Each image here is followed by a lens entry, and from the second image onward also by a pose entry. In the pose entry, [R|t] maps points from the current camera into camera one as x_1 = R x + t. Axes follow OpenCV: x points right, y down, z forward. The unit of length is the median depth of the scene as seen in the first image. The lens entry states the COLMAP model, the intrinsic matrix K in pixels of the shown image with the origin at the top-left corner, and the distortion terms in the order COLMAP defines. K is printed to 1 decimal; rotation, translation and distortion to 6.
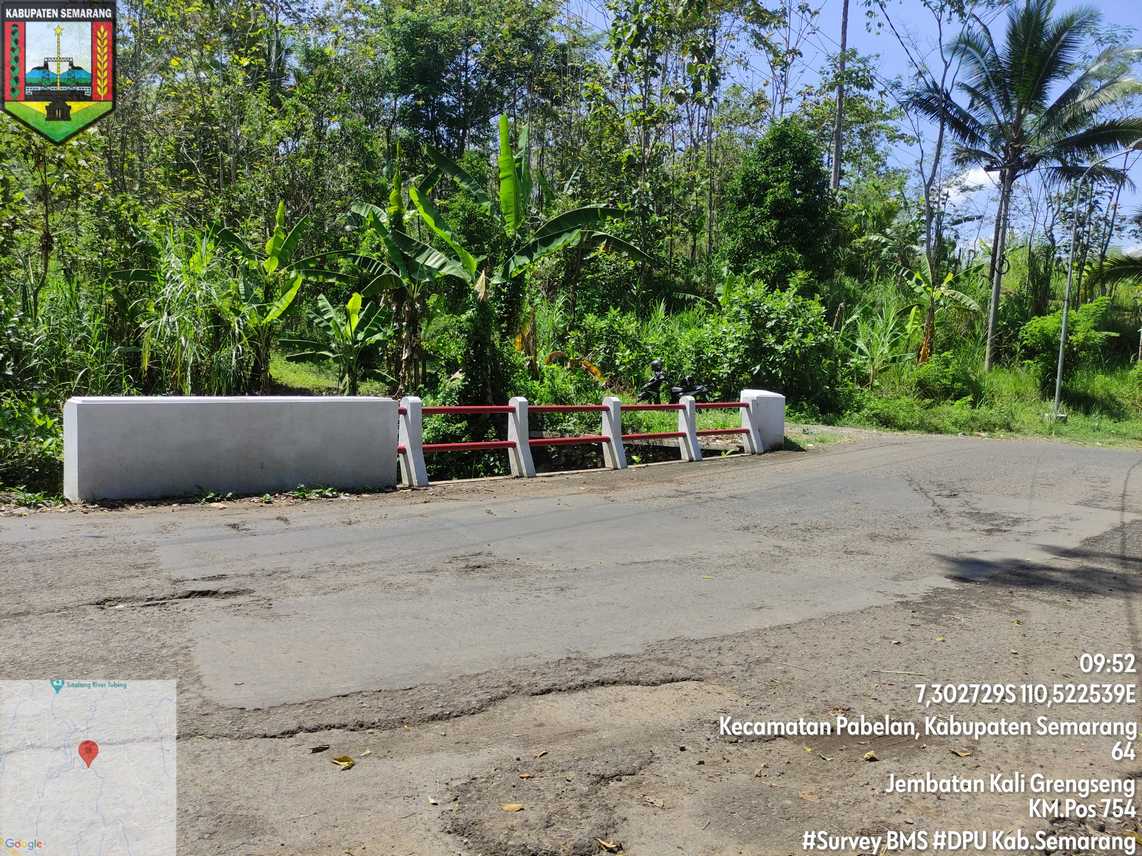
lens RADIAL K [[835.9, 0, 572.0], [0, 835.9, 425.6], [0, 0, 1]] dist [0.057349, -0.063307]
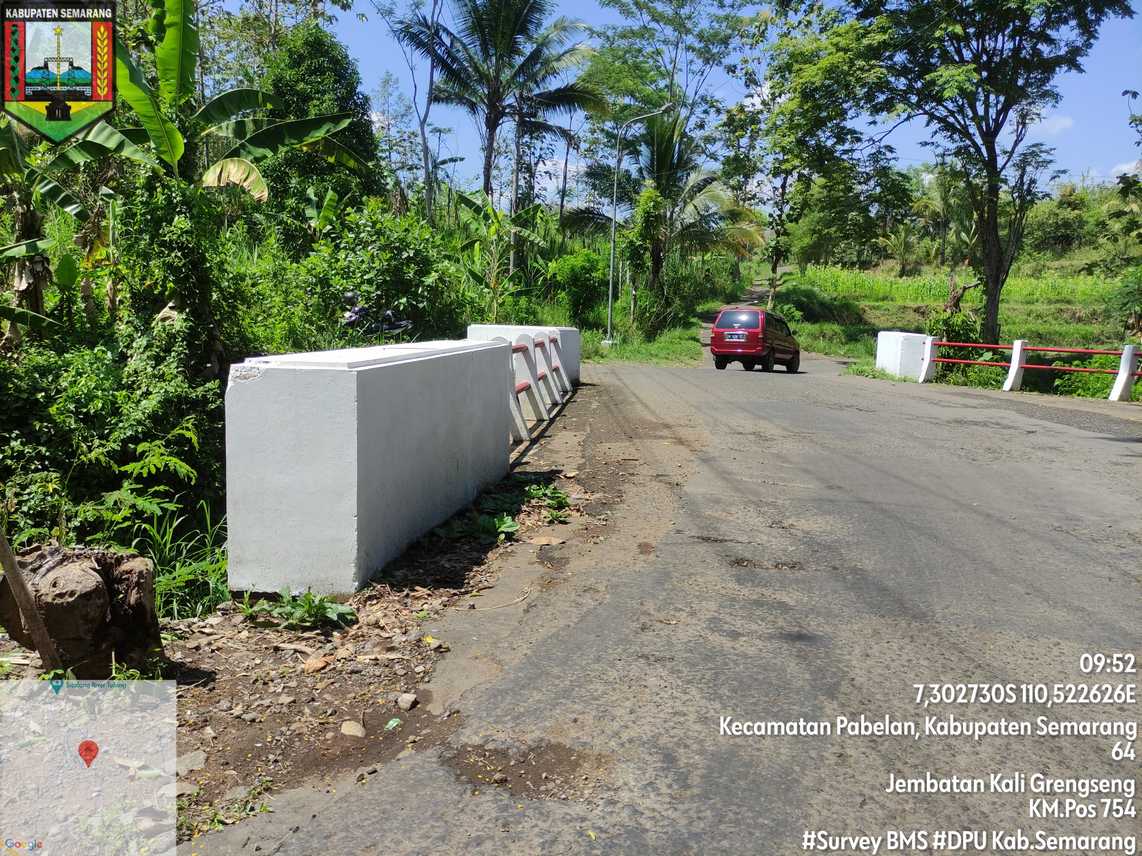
lens RADIAL K [[835.9, 0, 572.0], [0, 835.9, 425.6], [0, 0, 1]] dist [0.057349, -0.063307]
pose [[0.757336, -0.106780, 0.644237, -0.180972], [0.061007, 0.993795, 0.093000, -0.007199], [-0.650170, -0.031129, 0.759151, 0.143102]]
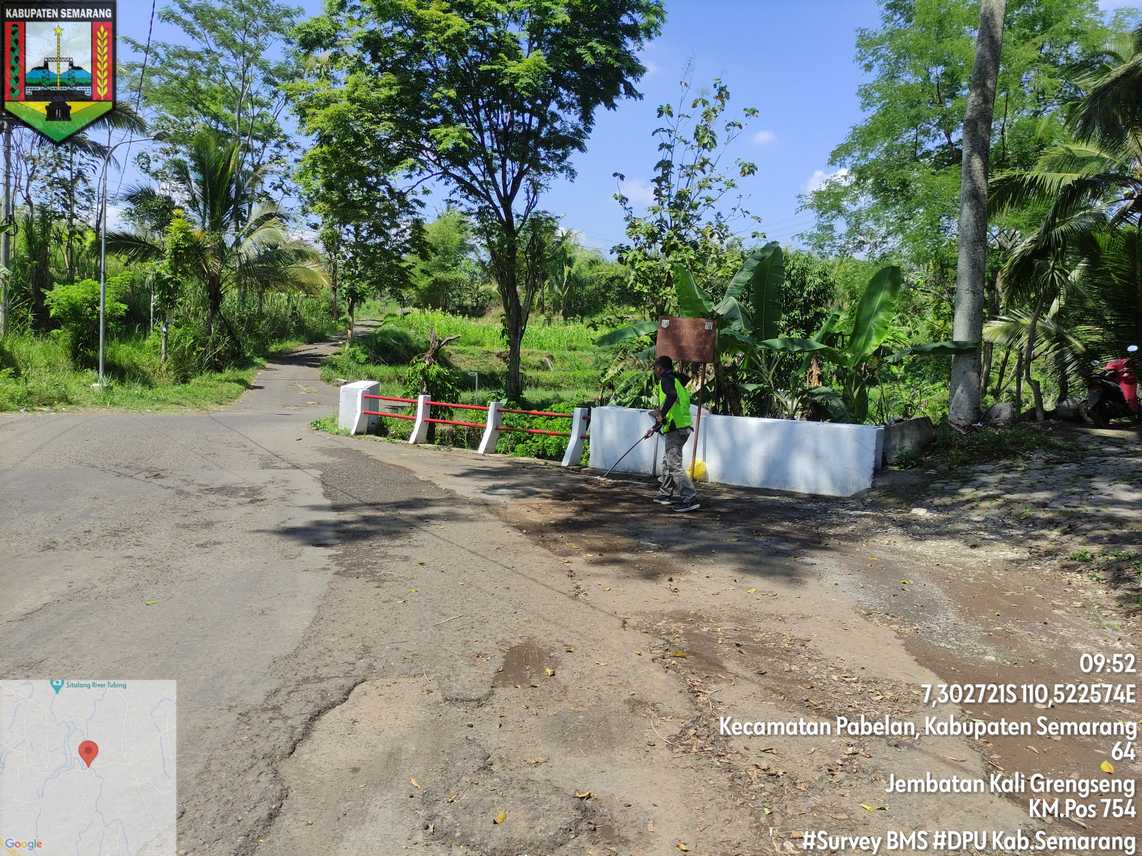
lens RADIAL K [[835.9, 0, 572.0], [0, 835.9, 425.6], [0, 0, 1]] dist [0.057349, -0.063307]
pose [[0.446827, -0.085260, 0.890549, -0.072830], [0.047252, 0.996308, 0.071677, -0.008783], [-0.893372, 0.010053, 0.449206, 0.033653]]
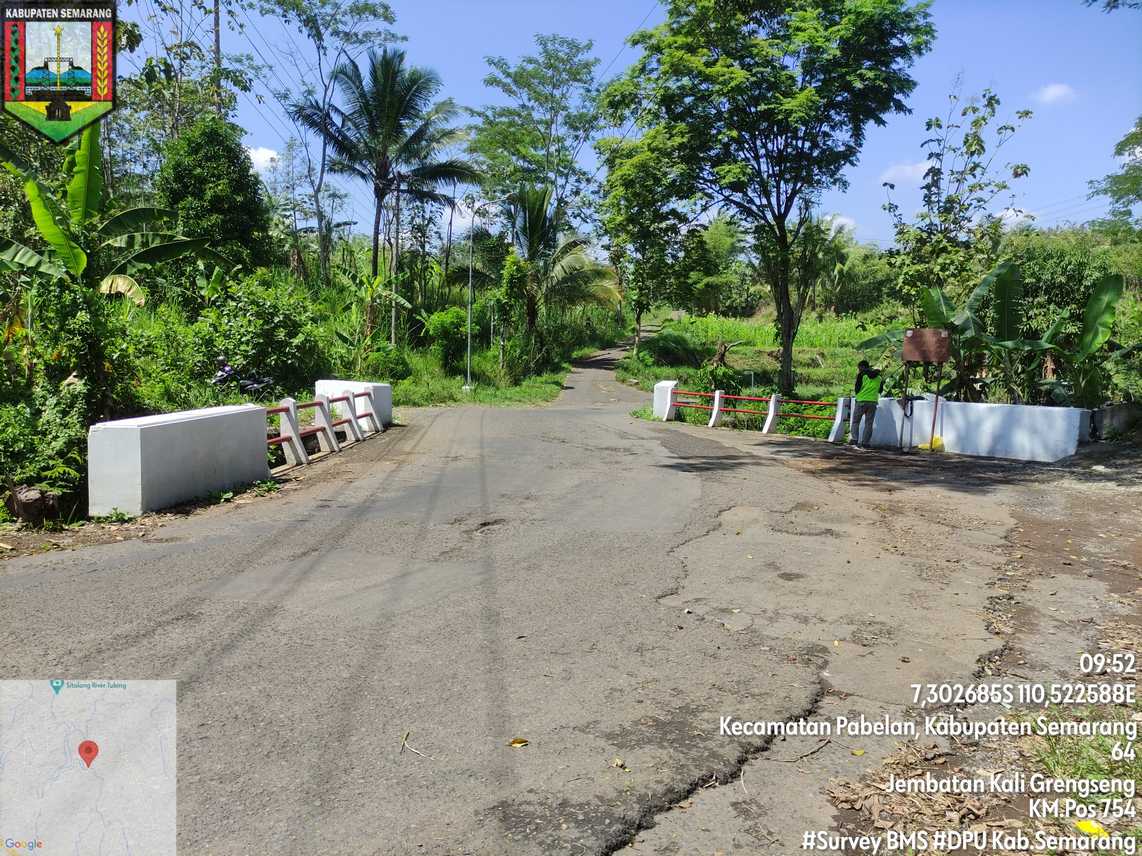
lens RADIAL K [[835.9, 0, 572.0], [0, 835.9, 425.6], [0, 0, 1]] dist [0.057349, -0.063307]
pose [[0.700718, -0.087085, 0.708103, -0.228878], [0.068069, 0.996155, 0.055152, -0.012245], [-0.710184, 0.009554, 0.703952, -0.051503]]
